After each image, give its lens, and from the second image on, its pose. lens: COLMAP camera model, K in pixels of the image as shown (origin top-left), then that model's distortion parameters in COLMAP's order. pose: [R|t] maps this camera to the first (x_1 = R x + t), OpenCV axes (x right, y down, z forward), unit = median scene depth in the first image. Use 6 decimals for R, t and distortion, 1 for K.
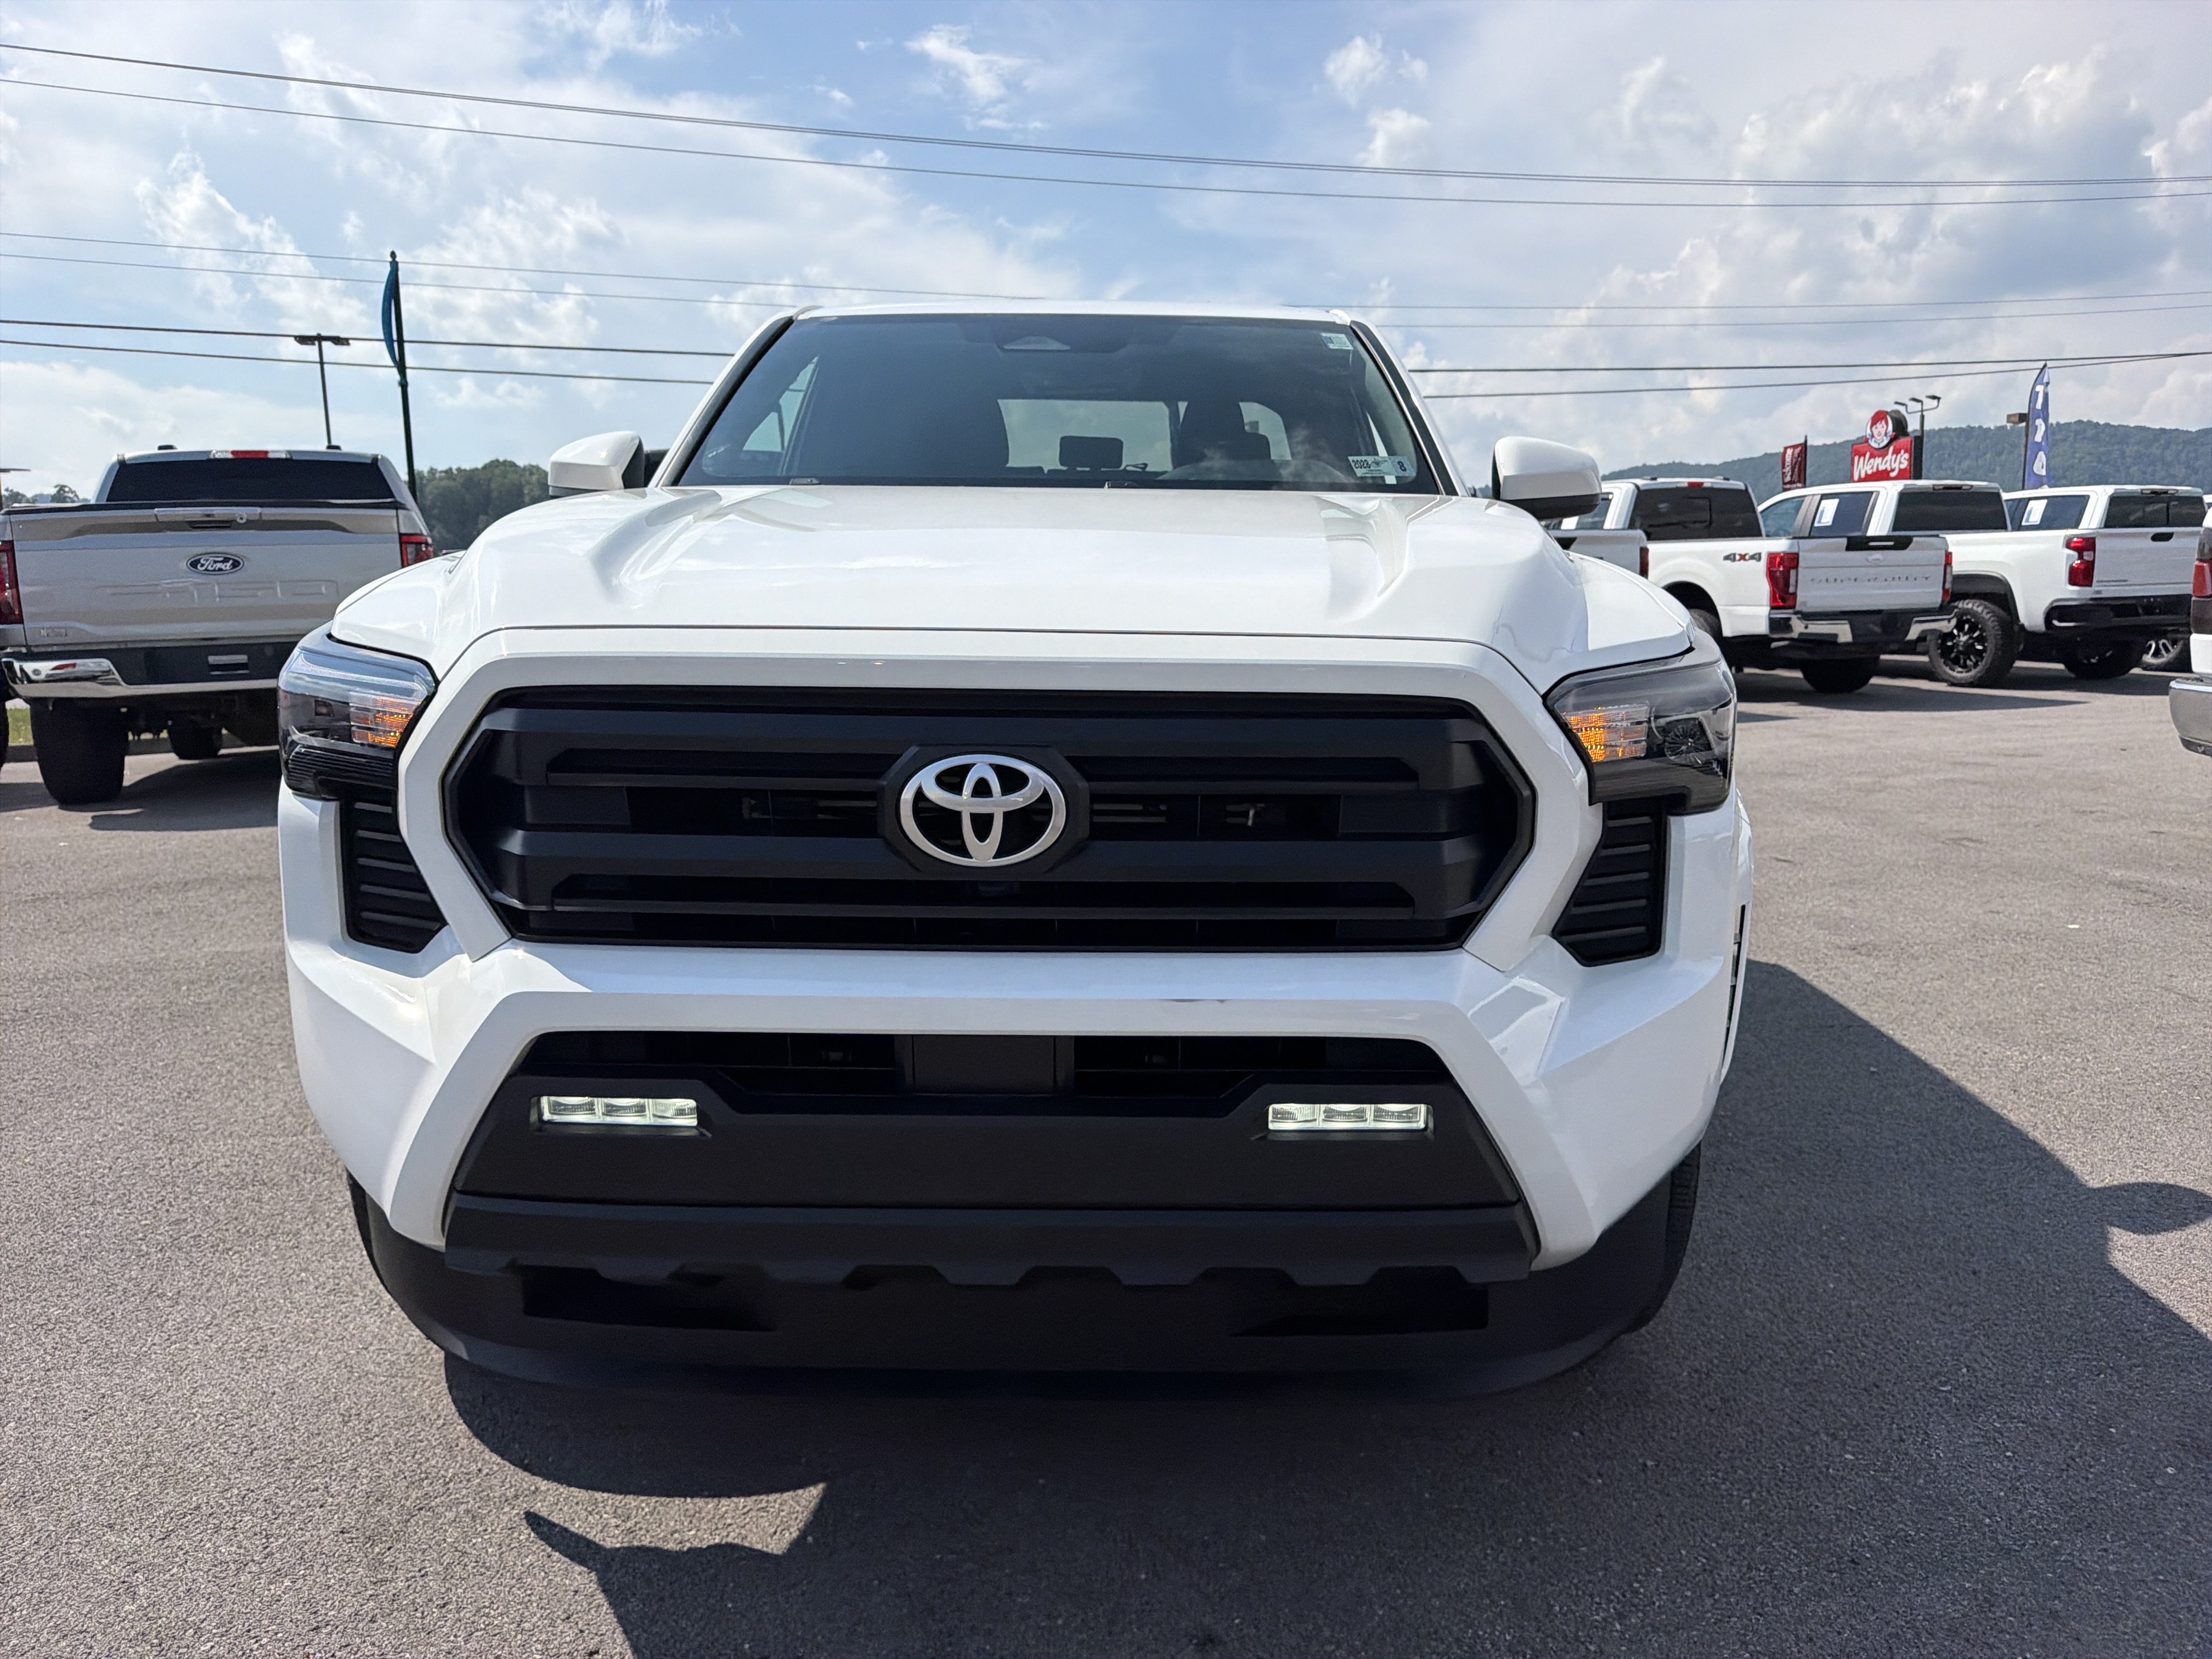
lens RADIAL K [[1584.7, 0, 1128.4], [0, 1584.7, 828.2], [0, 0, 1]] dist [0.026885, -0.039857]
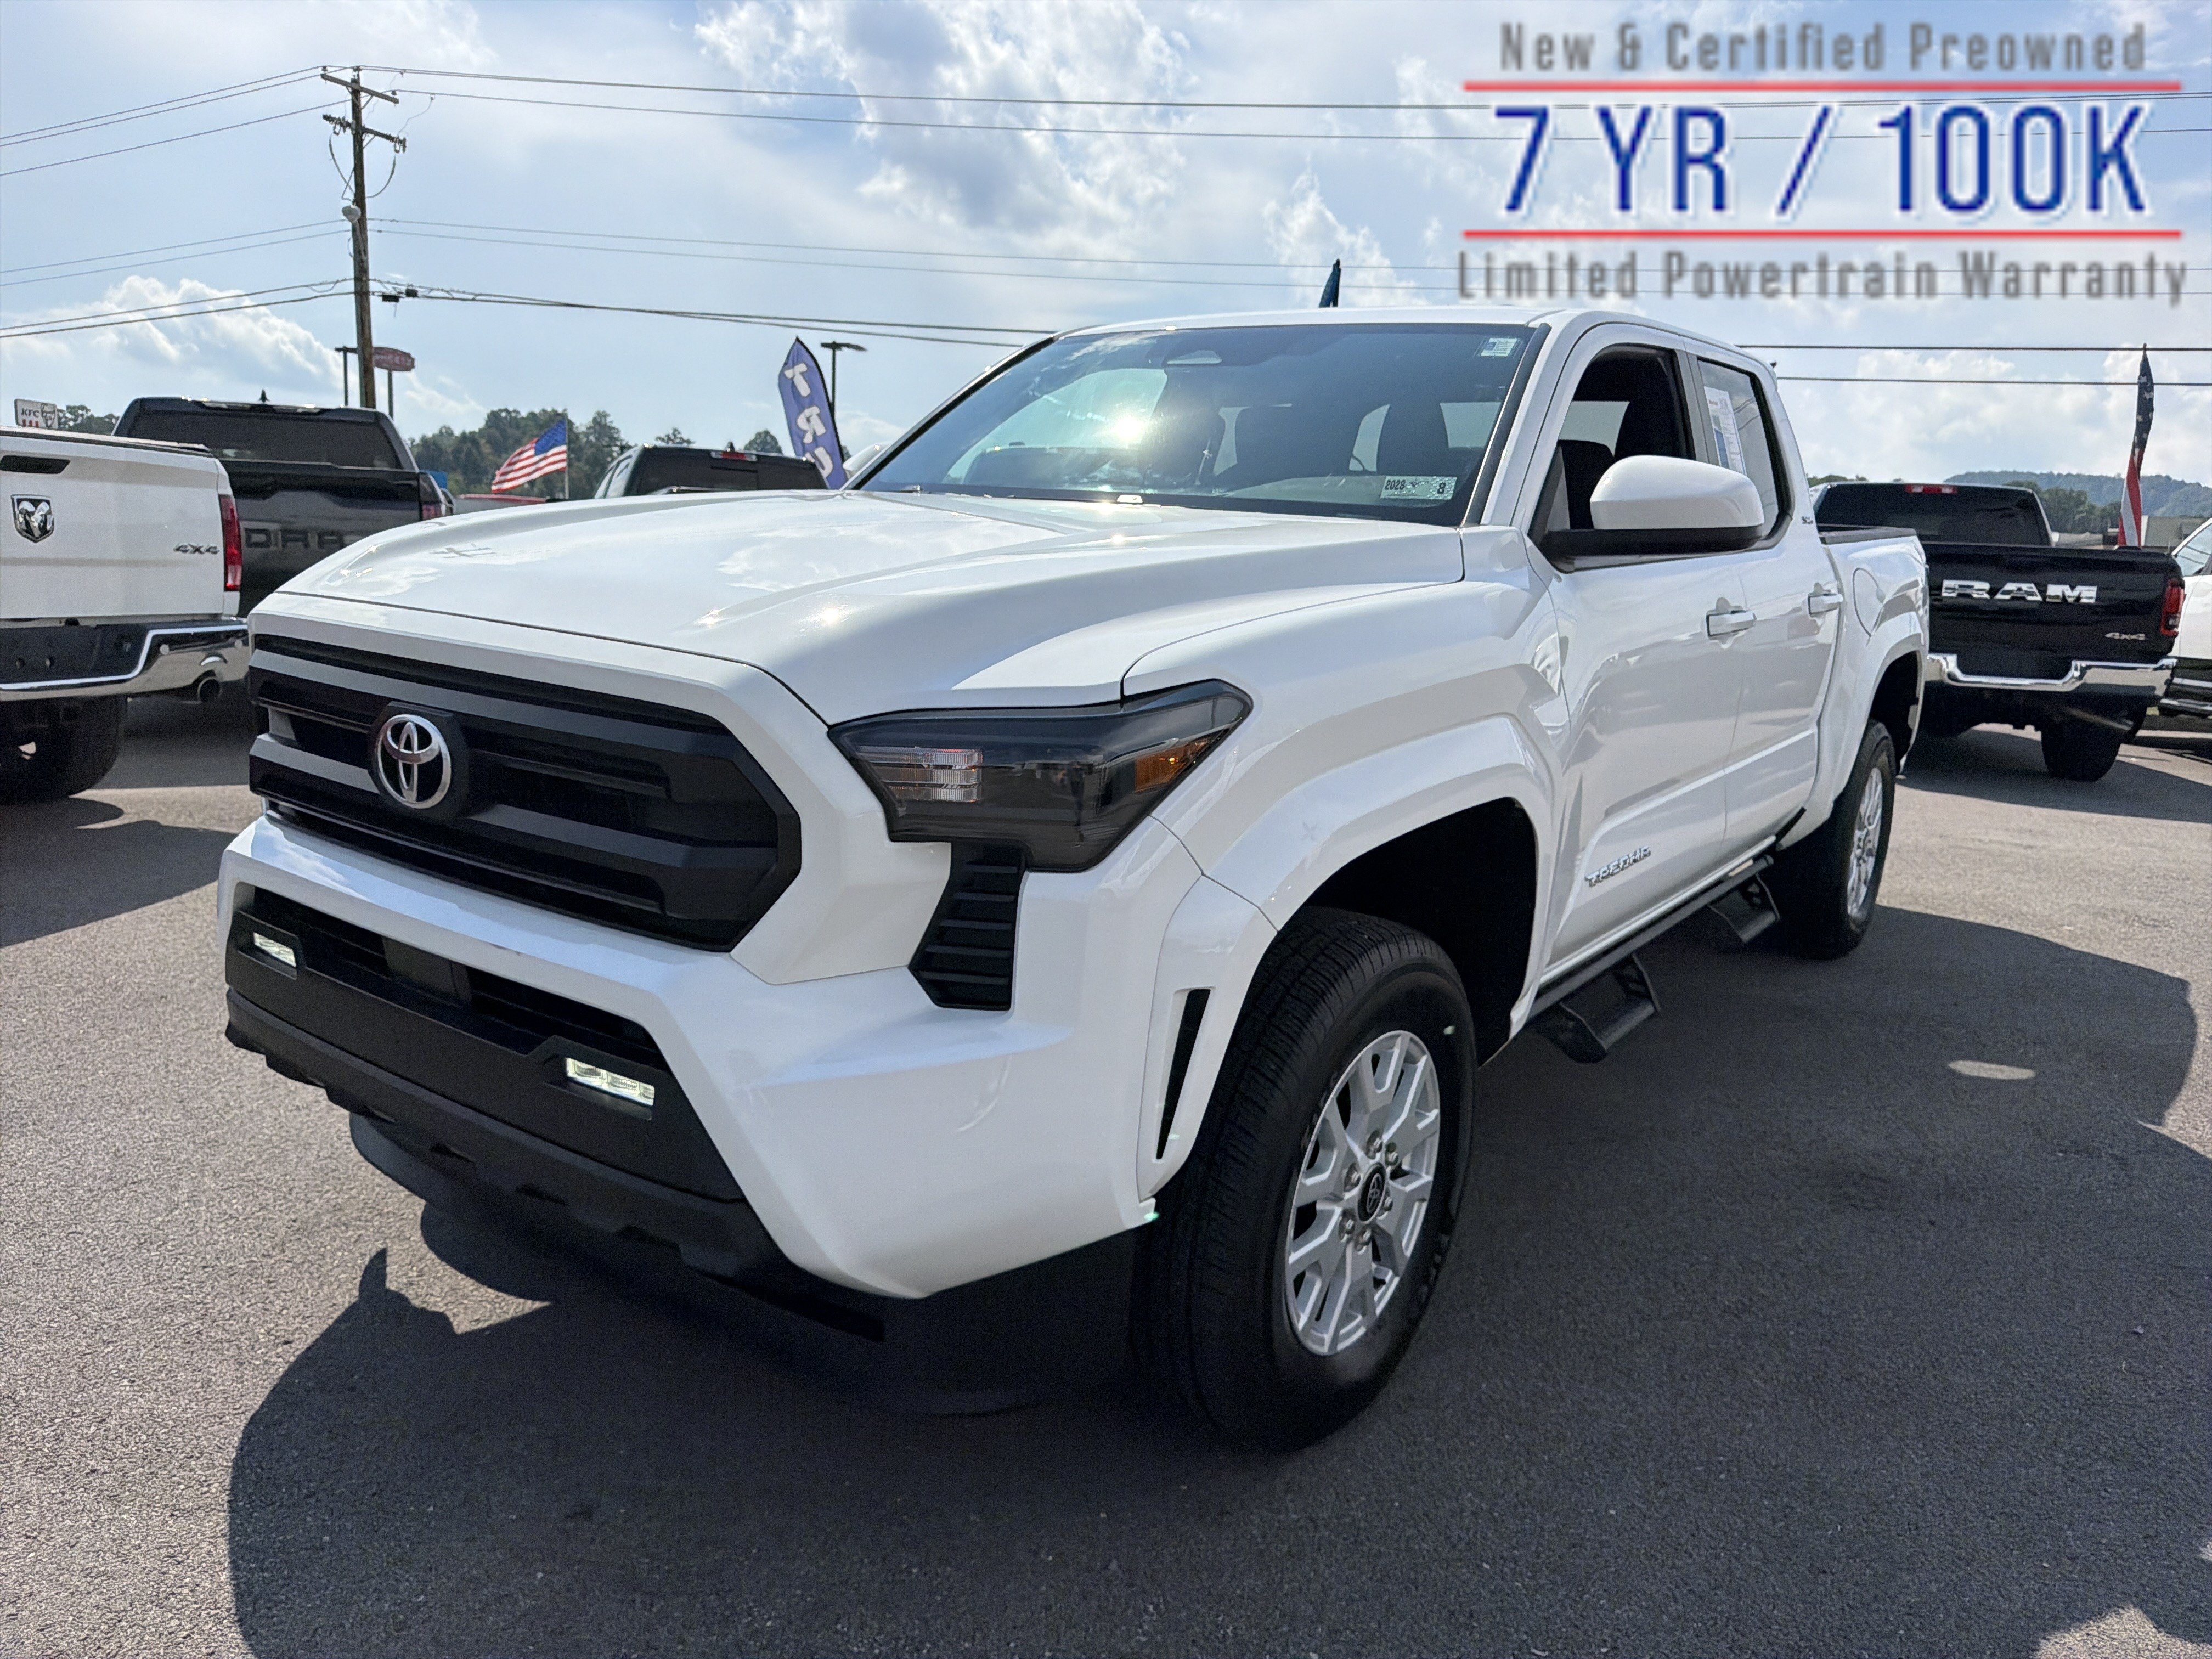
lens RADIAL K [[1584.7, 0, 1119.3], [0, 1584.7, 823.0], [0, 0, 1]] dist [0.026885, -0.039857]
pose [[0.813042, 0.148145, -0.563042, 0.858933], [-0.146443, 0.988030, 0.048500, -0.084202], [0.563487, 0.043021, 0.825004, 0.232560]]
